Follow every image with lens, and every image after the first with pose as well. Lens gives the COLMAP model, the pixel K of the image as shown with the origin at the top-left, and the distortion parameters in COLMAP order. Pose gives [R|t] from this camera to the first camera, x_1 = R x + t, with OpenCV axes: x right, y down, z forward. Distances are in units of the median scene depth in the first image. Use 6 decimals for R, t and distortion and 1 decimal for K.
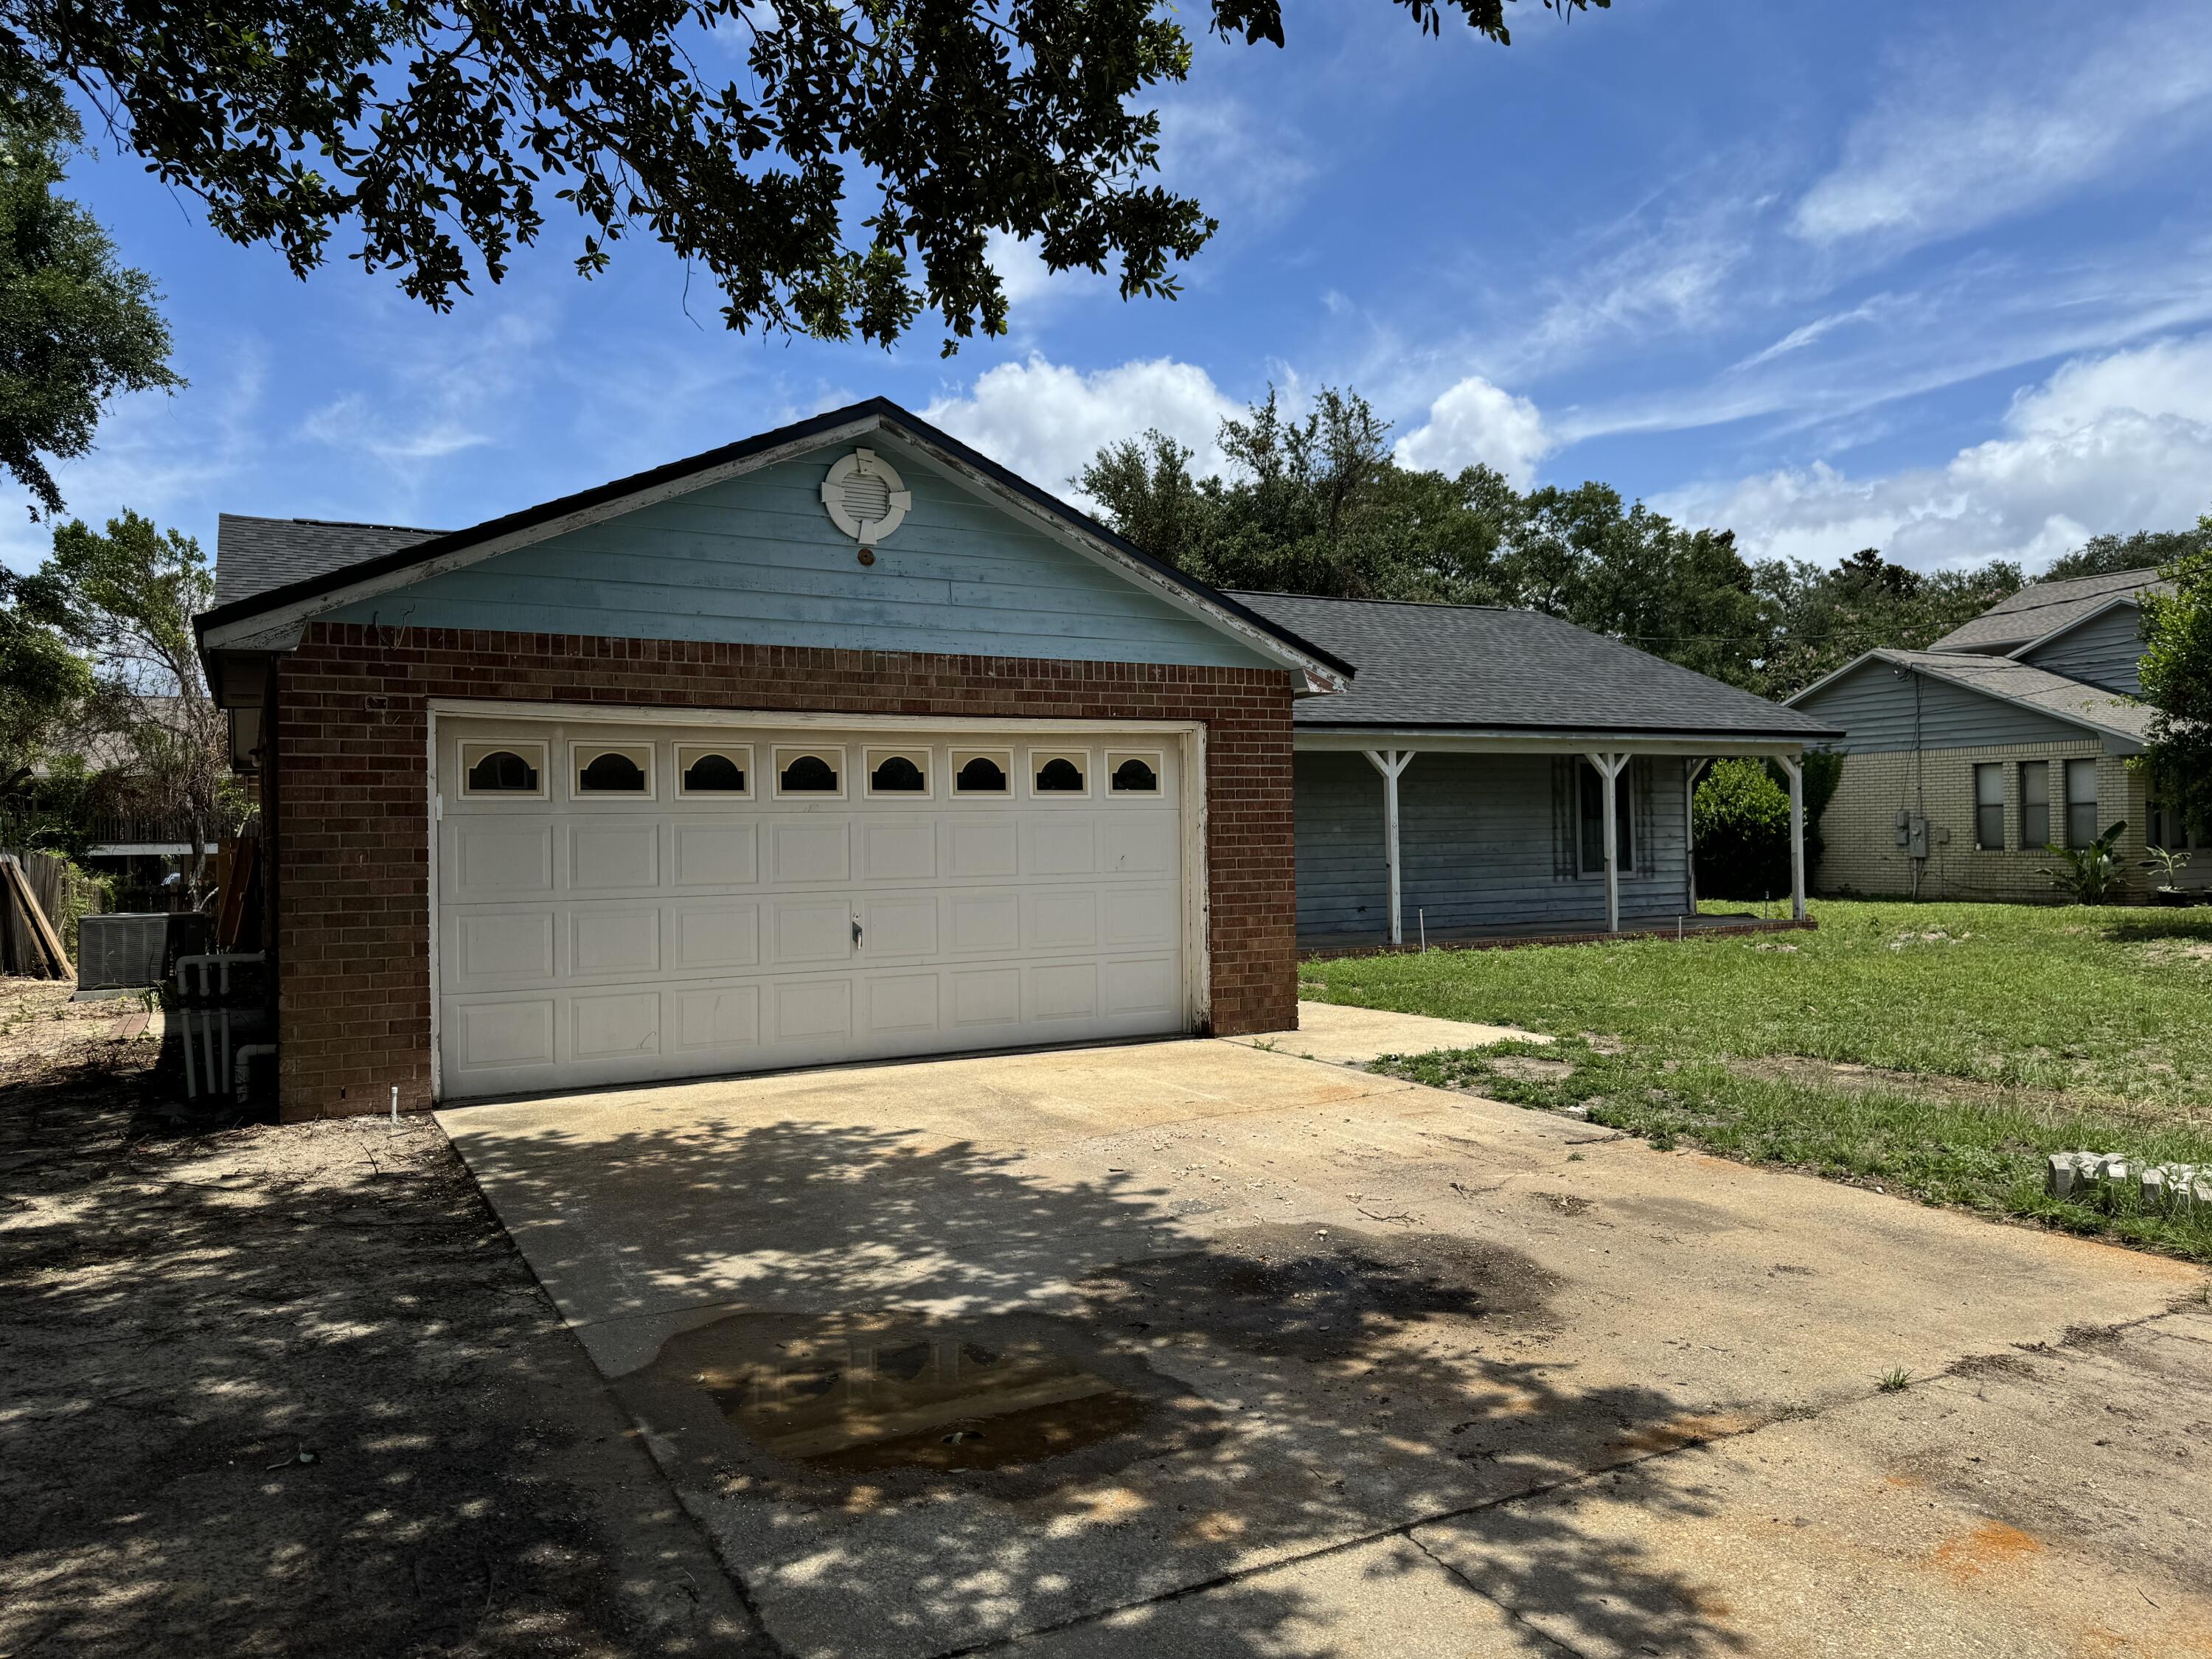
lens RADIAL K [[1563.6, 0, 1092.2], [0, 1563.6, 821.6], [0, 0, 1]] dist [0.068848, -0.080297]
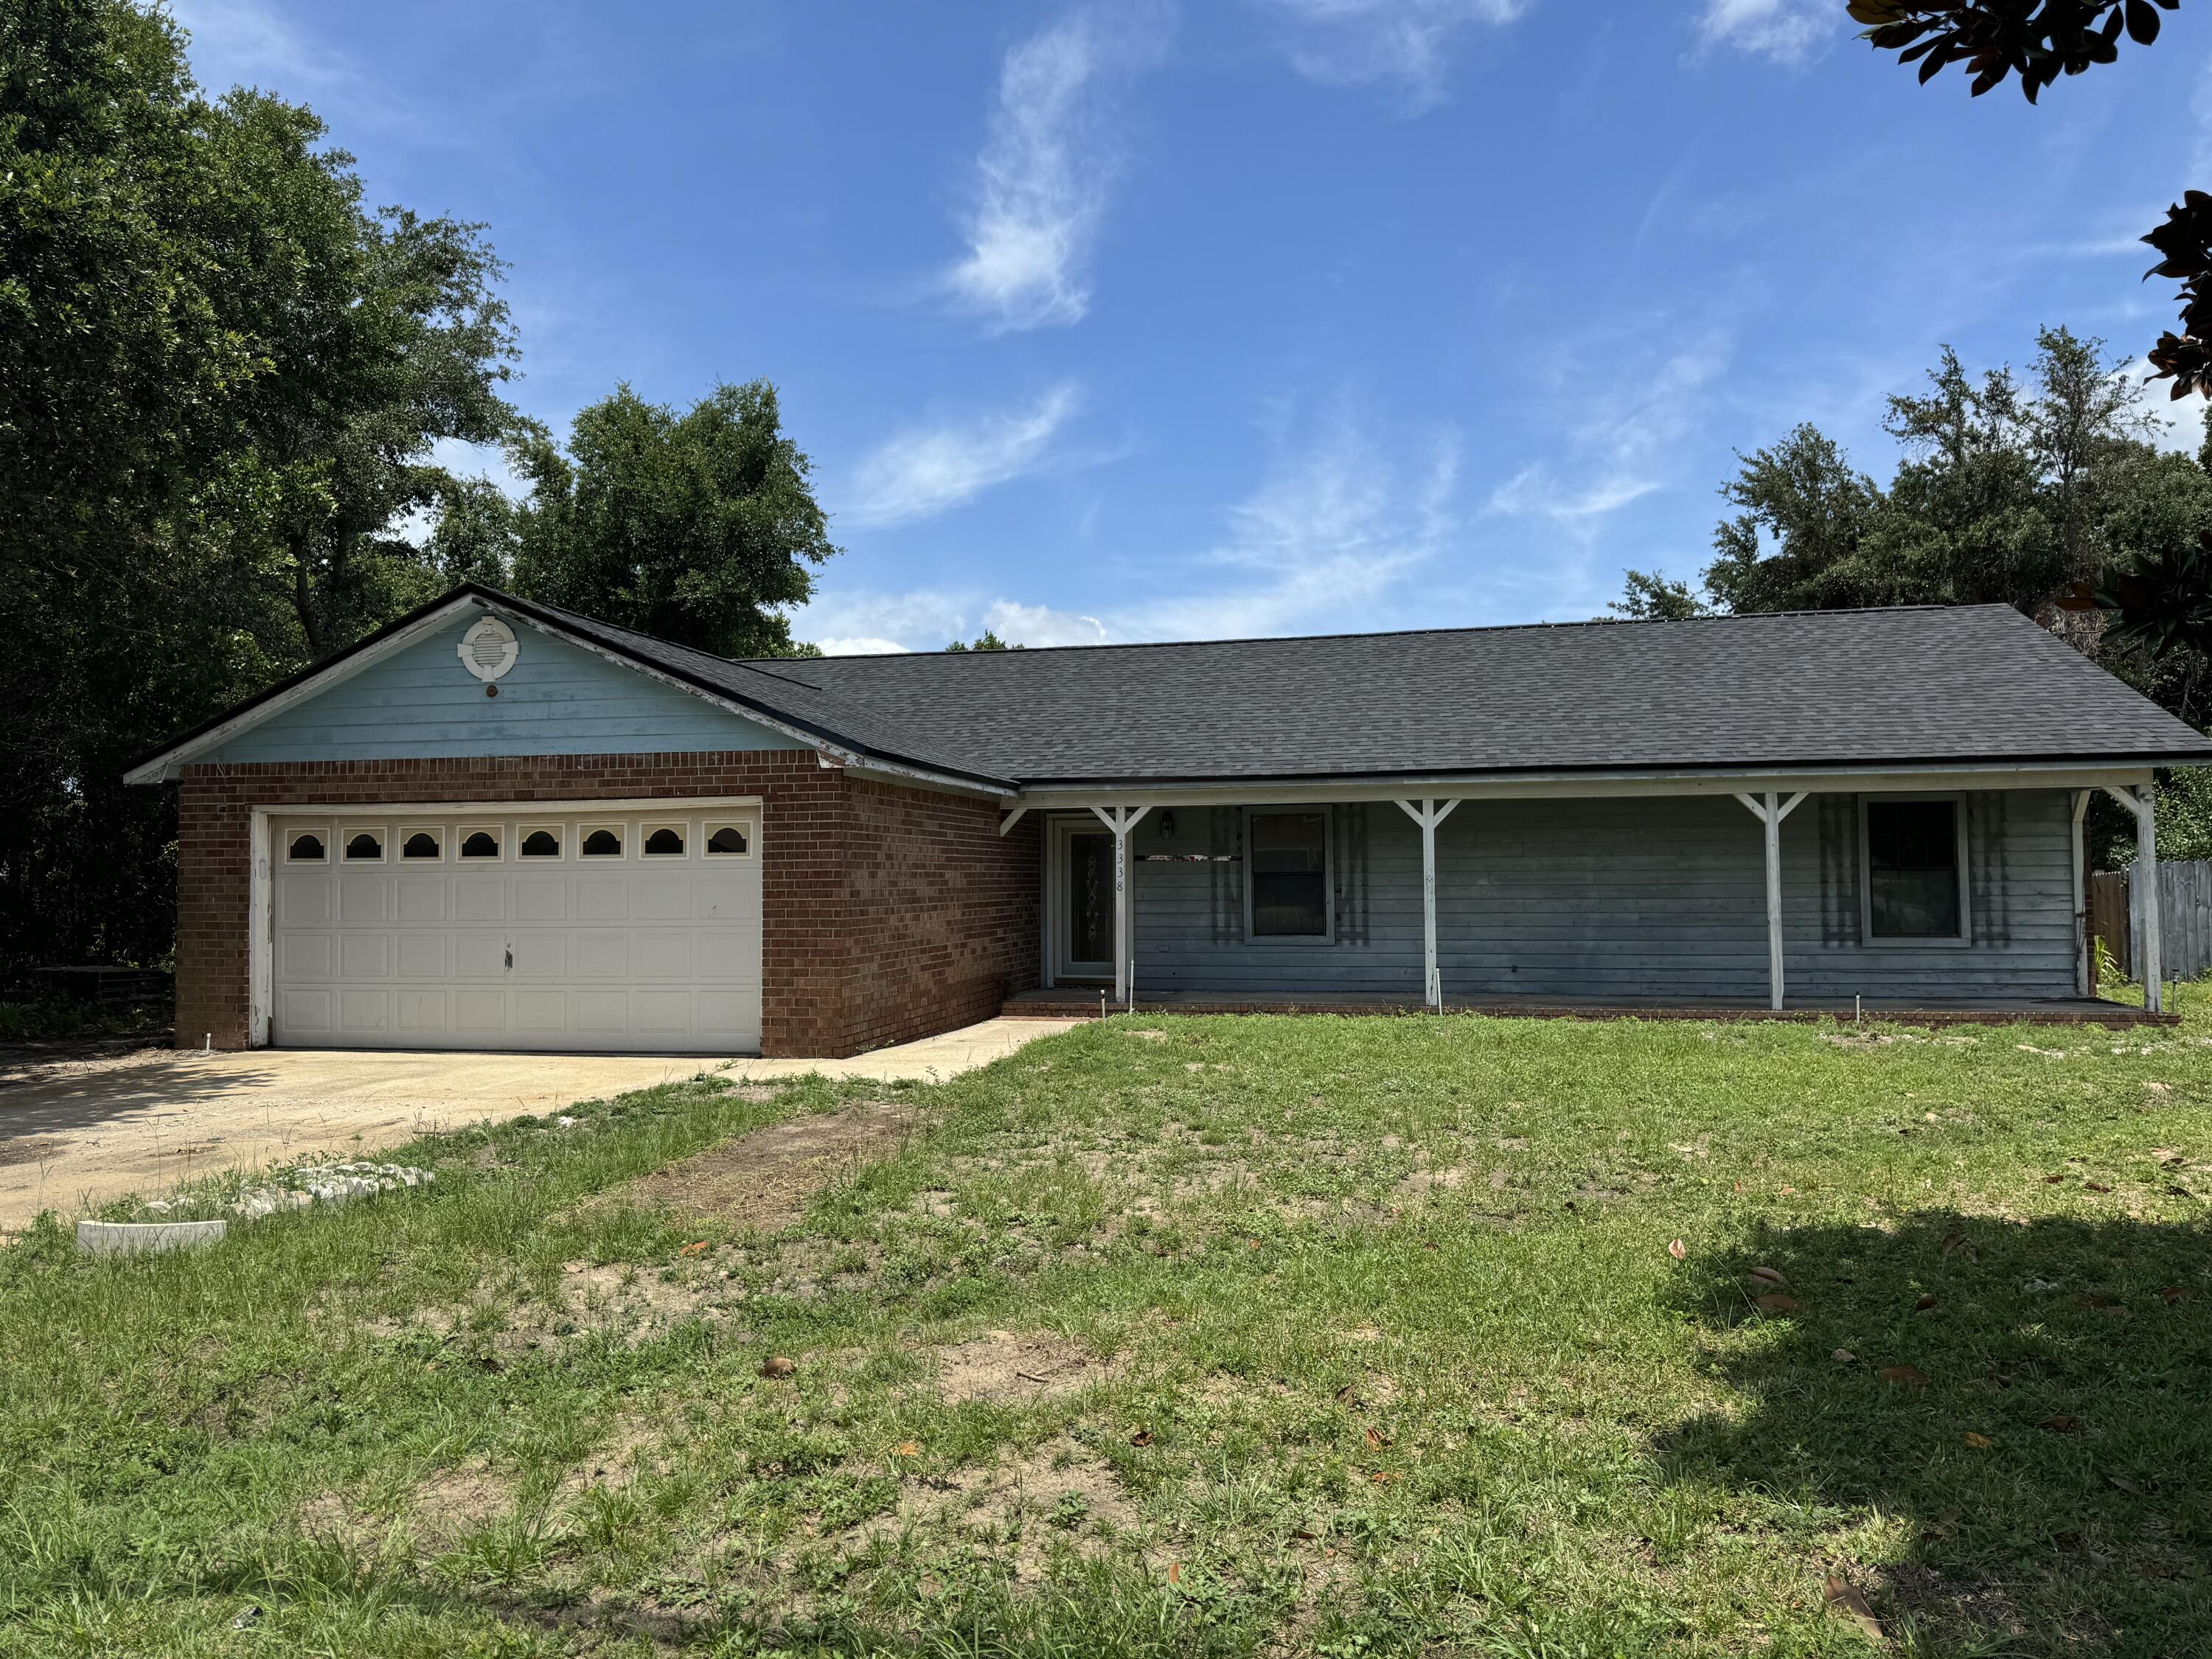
lens RADIAL K [[1563.6, 0, 1090.1], [0, 1563.6, 833.3], [0, 0, 1]] dist [0.068848, -0.080297]
pose [[0.751647, -0.013133, -0.659434, 1.072979], [0.001106, 0.999825, -0.018651, -0.012207], [0.659564, 0.013290, 0.751531, 0.259723]]
